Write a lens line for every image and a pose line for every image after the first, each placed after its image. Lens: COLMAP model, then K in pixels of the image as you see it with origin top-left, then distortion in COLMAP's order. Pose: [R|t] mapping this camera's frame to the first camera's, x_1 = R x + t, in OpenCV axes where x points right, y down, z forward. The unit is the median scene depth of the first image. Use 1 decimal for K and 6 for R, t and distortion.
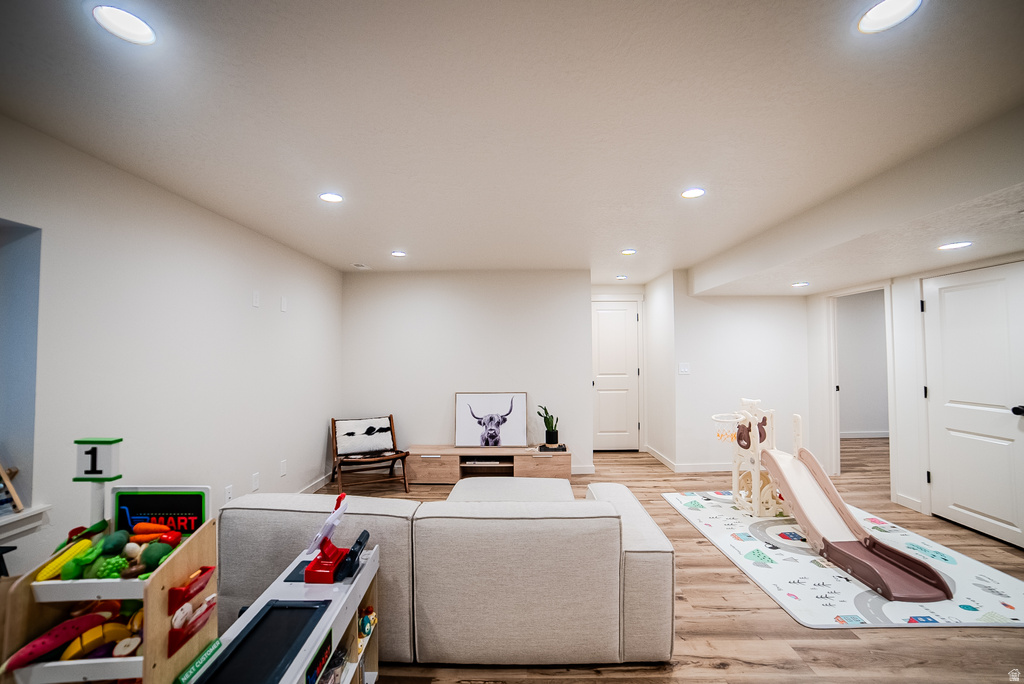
lens RADIAL K [[426.9, 0, 505.9], [0, 426.9, 344.9], [0, 0, 1]] dist [-0.060445, 0.000368]
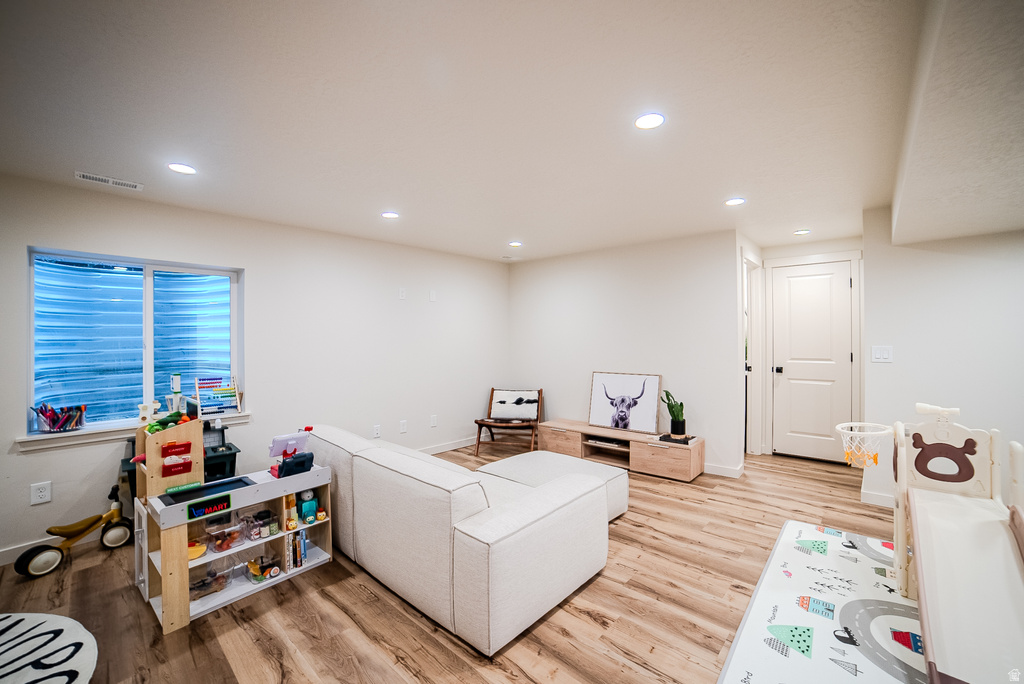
lens RADIAL K [[412.0, 0, 511.9], [0, 412.0, 337.0], [0, 0, 1]] dist [-0.030657, 0.001092]
pose [[0.754209, -0.006248, -0.656605, 0.412518], [0.026276, 0.999441, 0.020671, 0.000892], [0.656109, -0.032843, 0.753951, 0.130708]]
